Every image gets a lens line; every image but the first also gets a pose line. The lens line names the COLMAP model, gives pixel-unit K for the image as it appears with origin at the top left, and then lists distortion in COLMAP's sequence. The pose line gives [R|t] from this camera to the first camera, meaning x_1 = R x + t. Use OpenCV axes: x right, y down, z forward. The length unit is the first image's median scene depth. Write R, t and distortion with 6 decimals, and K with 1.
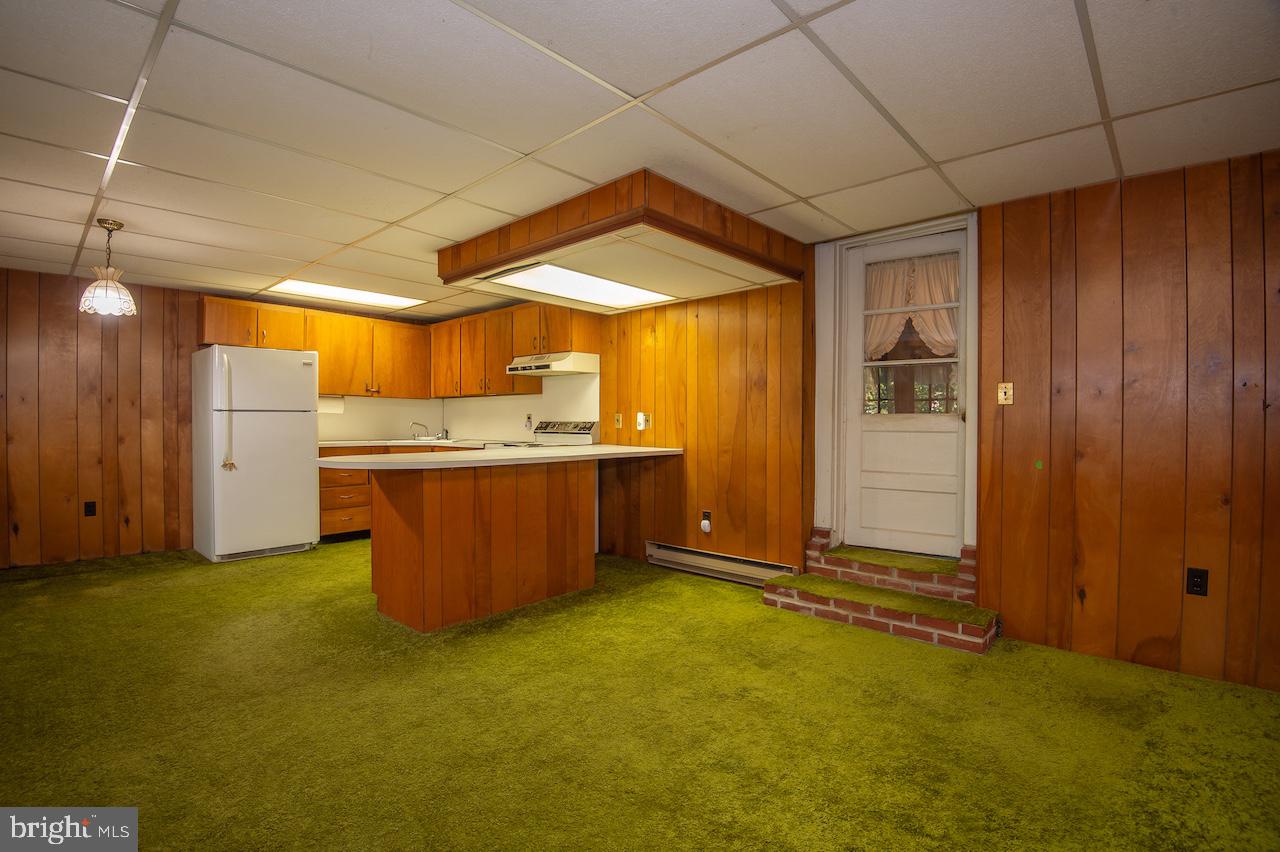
lens RADIAL K [[592.5, 0, 636.3], [0, 592.5, 426.7], [0, 0, 1]] dist [-0.014080, -0.019896]
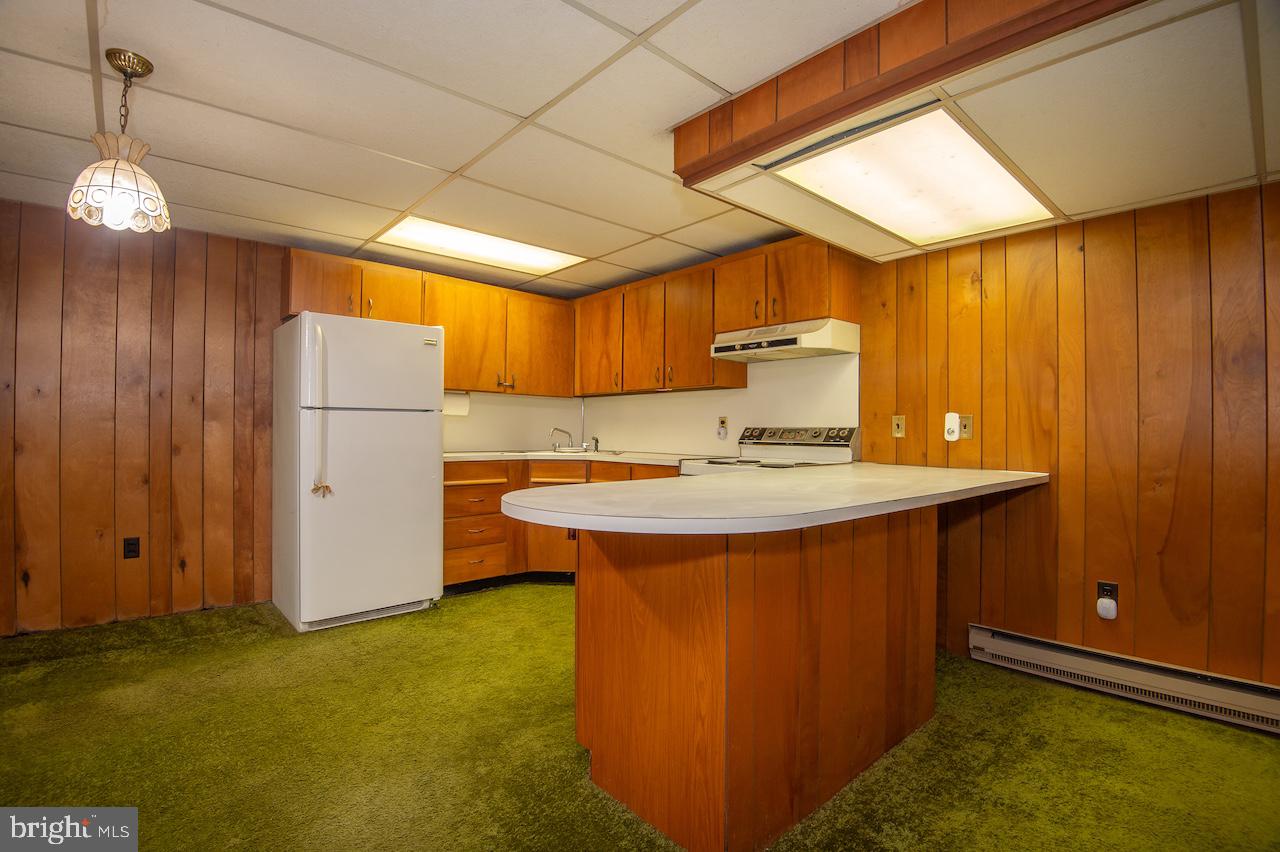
lens RADIAL K [[587.7, 0, 635.9], [0, 587.7, 426.4], [0, 0, 1]] dist [-0.014403, -0.019167]
pose [[0.994244, 0.004263, -0.107058, -0.260397], [-0.005855, 0.999877, -0.014564, 0.000953], [0.106982, 0.015107, 0.994146, 0.362968]]
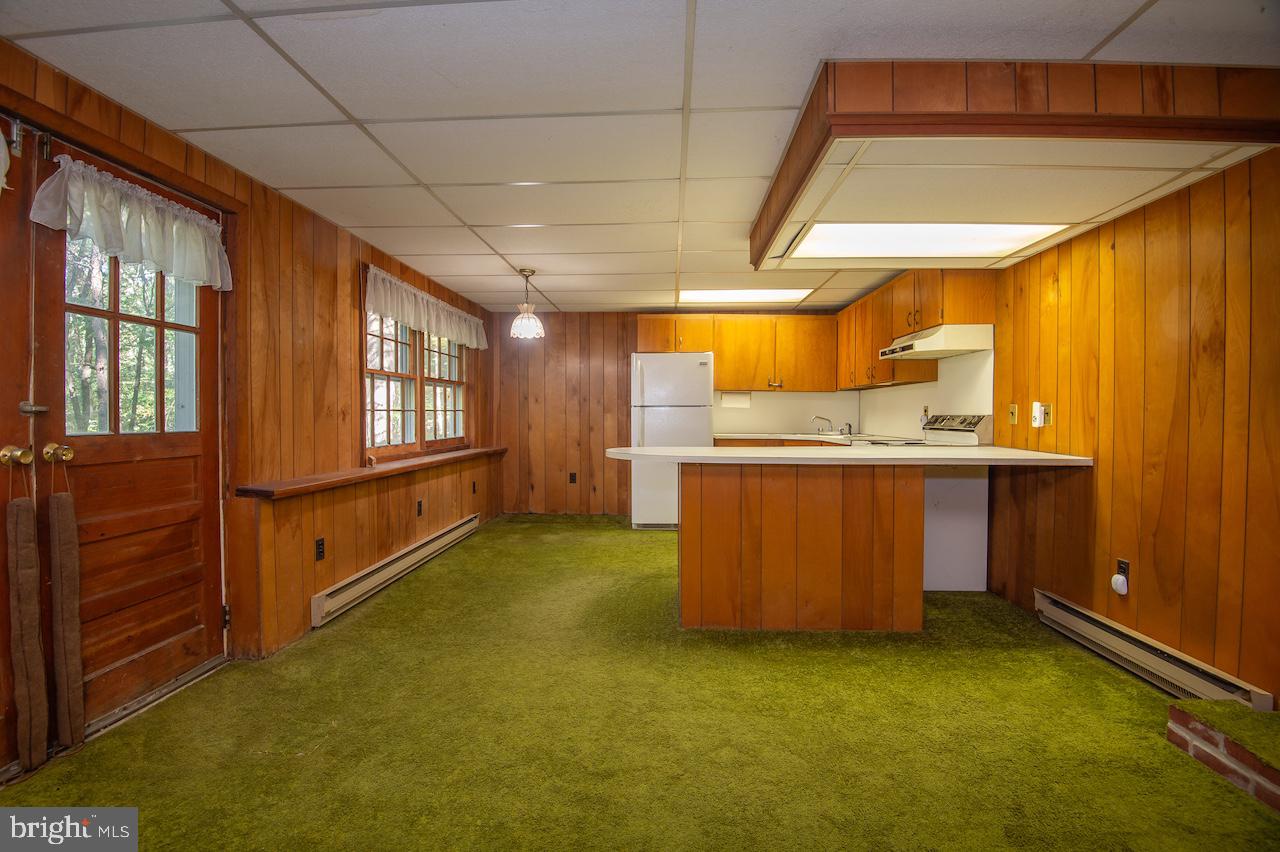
lens RADIAL K [[587.7, 0, 635.9], [0, 587.7, 426.4], [0, 0, 1]] dist [-0.014403, -0.019167]
pose [[0.634894, 0.014019, -0.772472, 0.238559], [-0.006900, 0.999898, 0.012475, -0.000938], [0.772569, -0.002590, 0.634926, 0.212375]]
